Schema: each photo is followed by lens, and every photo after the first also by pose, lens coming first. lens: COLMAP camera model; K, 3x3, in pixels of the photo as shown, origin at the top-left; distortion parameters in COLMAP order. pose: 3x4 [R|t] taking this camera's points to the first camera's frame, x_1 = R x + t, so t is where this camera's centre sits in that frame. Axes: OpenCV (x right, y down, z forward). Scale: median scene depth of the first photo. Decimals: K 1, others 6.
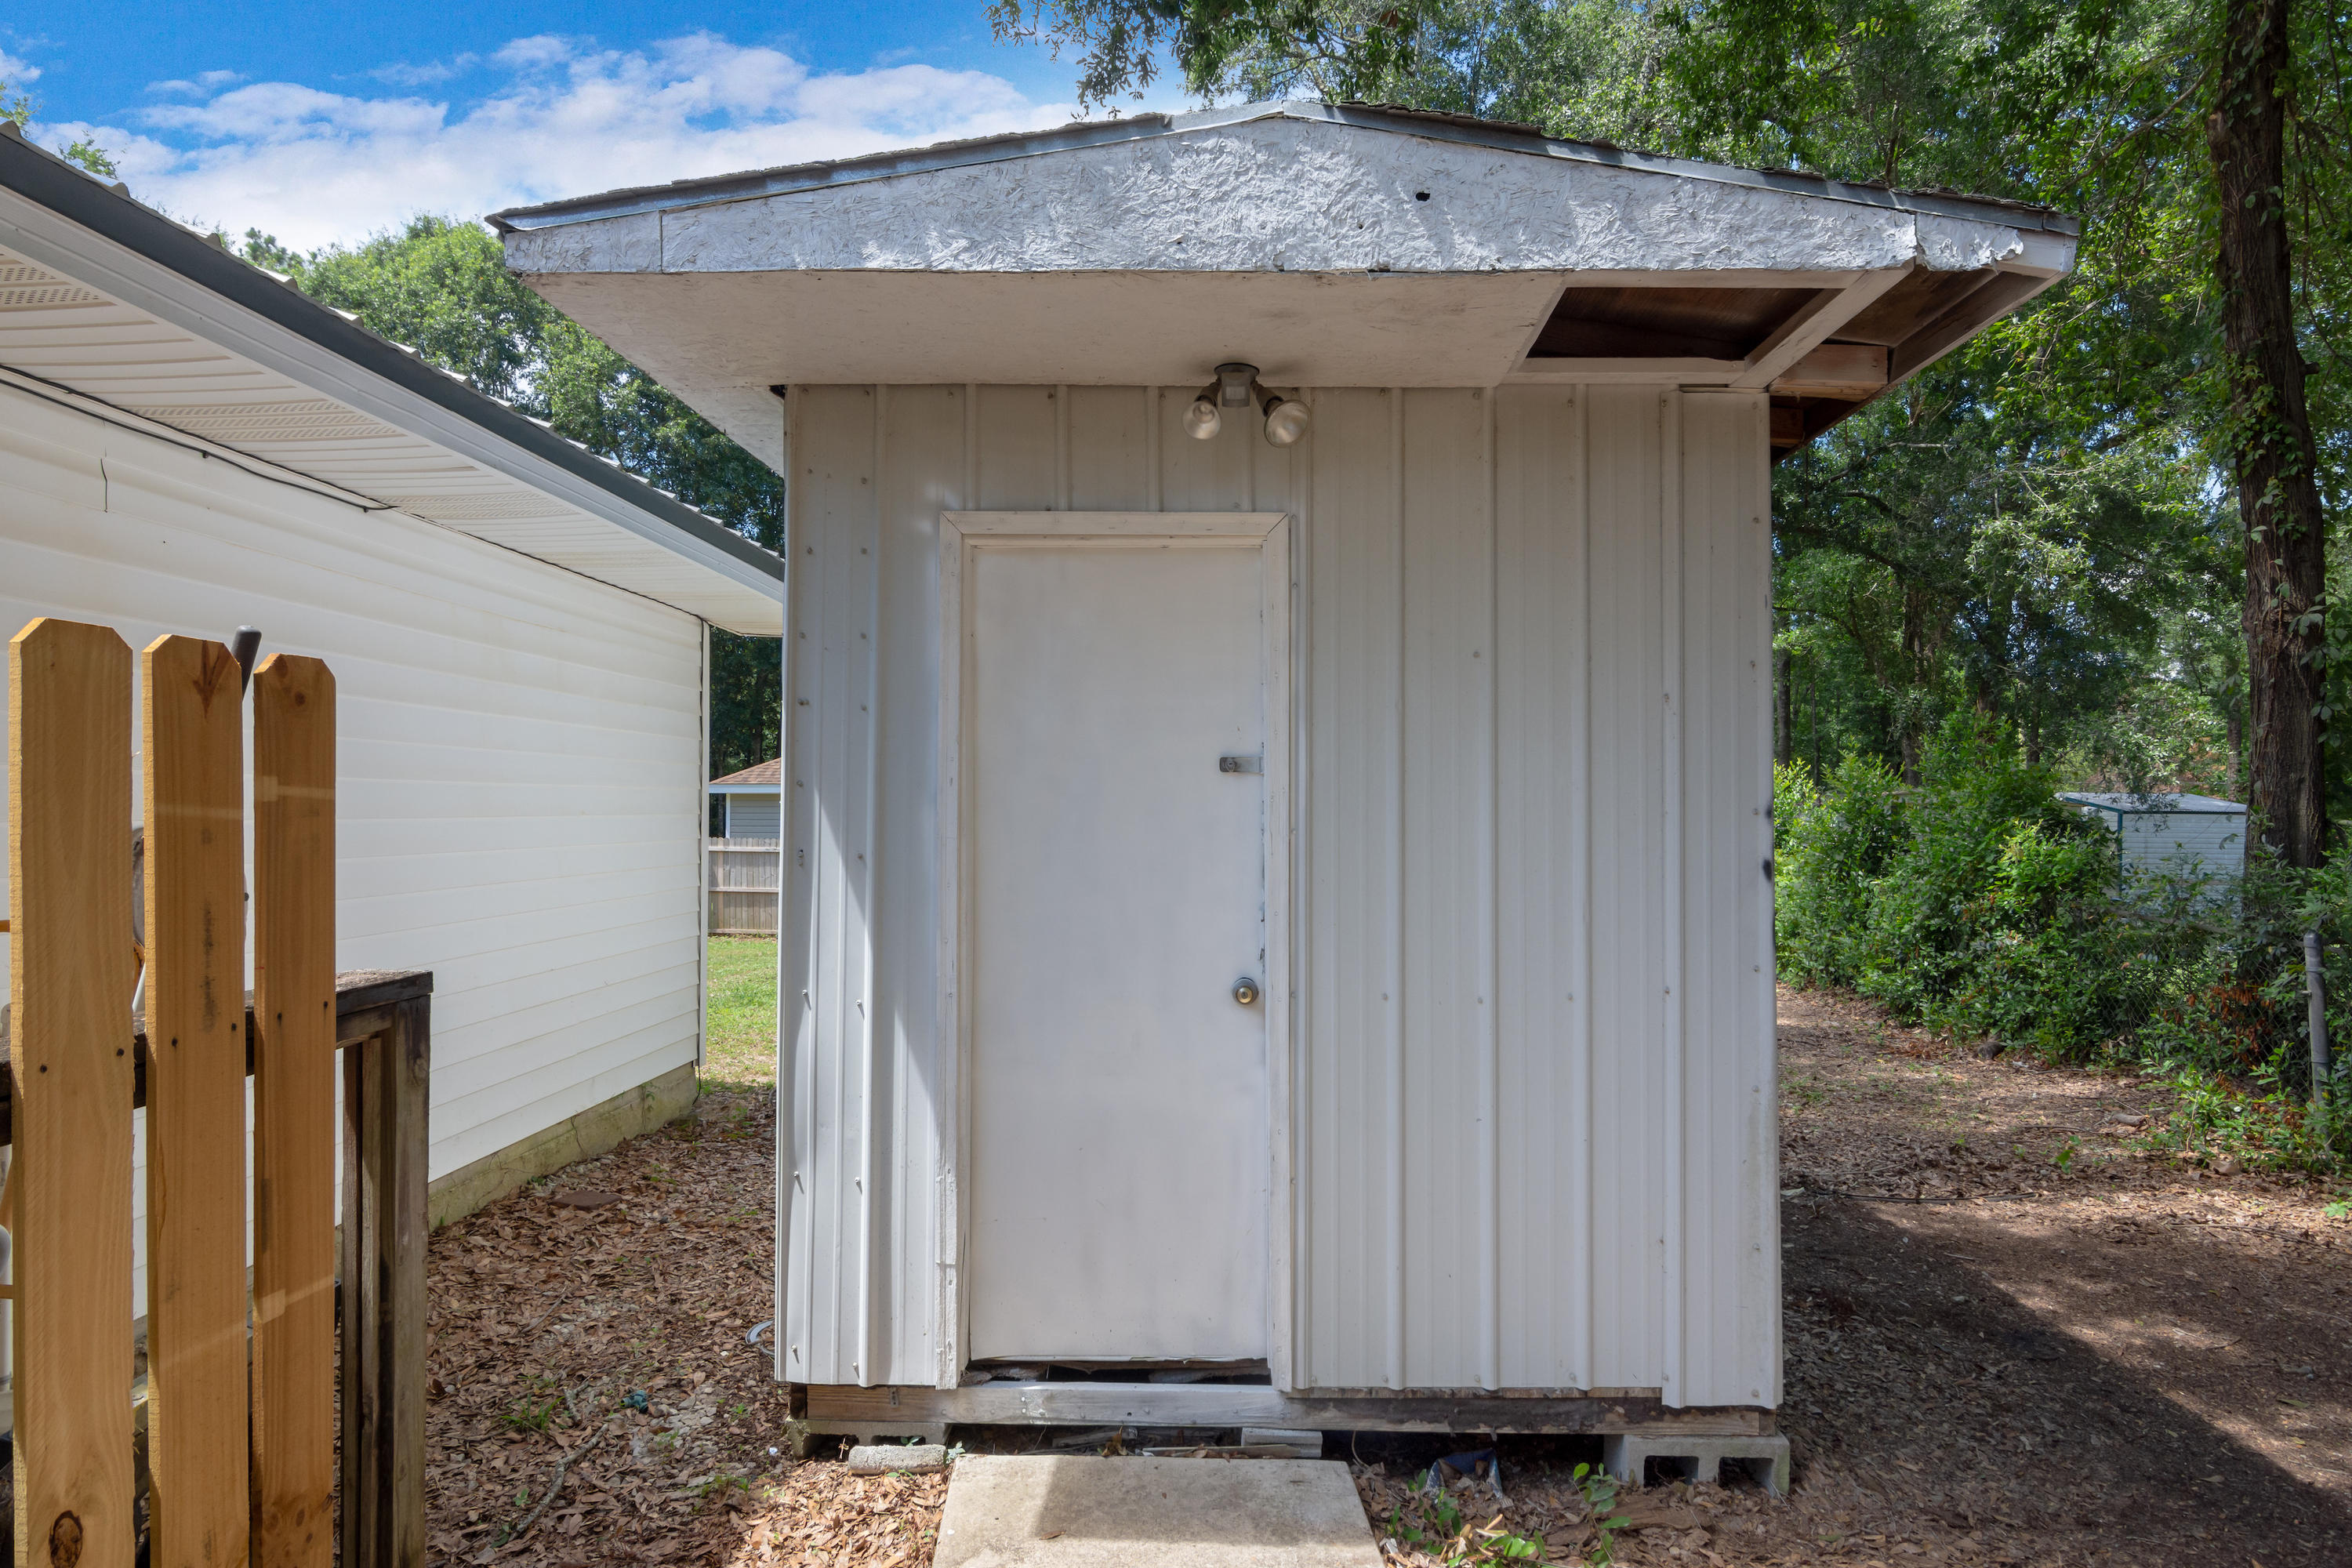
lens RADIAL K [[1388.8, 0, 1176.0], [0, 1388.8, 784.0], [0, 0, 1]] dist [-0.000600, -0.000074]
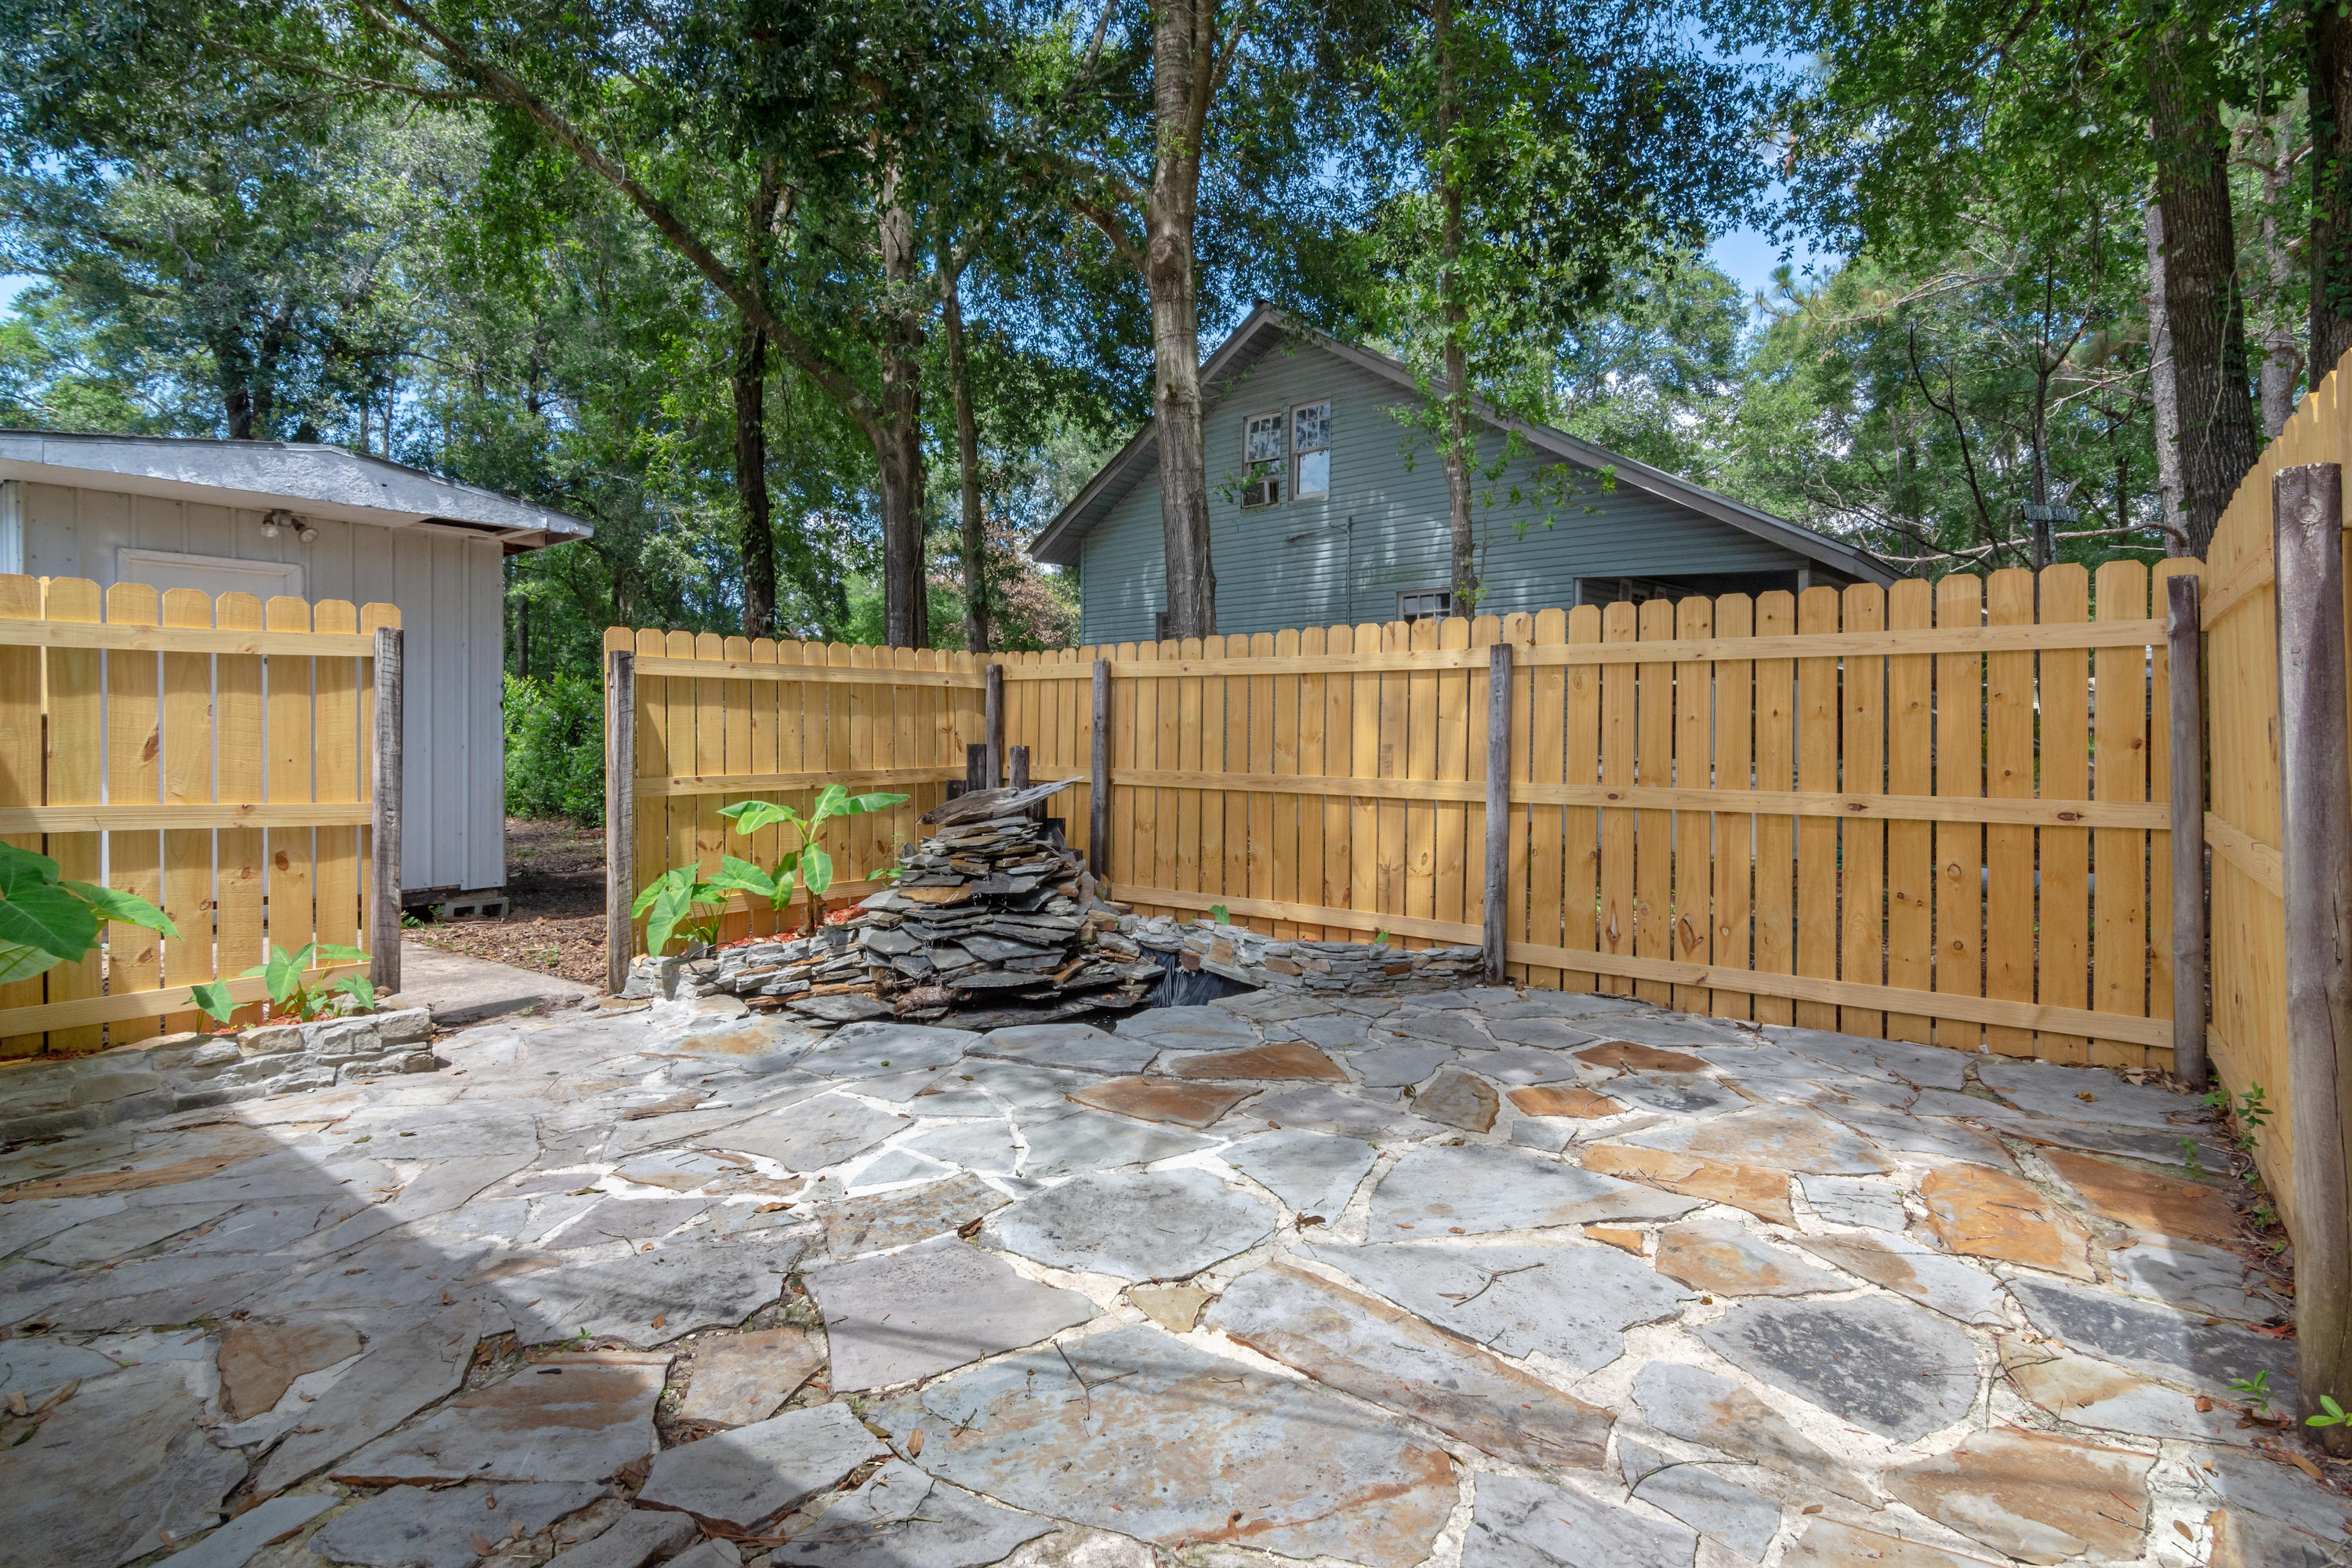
lens RADIAL K [[1091.0, 0, 1188.0], [0, 1091.0, 731.9], [0, 0, 1]] dist [-0.003269, -0.000267]
pose [[0.574373, -0.005004, 0.818578, -0.632947], [-0.017019, 0.999692, 0.018053, 0.050021], [-0.818416, -0.024301, 0.574111, -1.528154]]
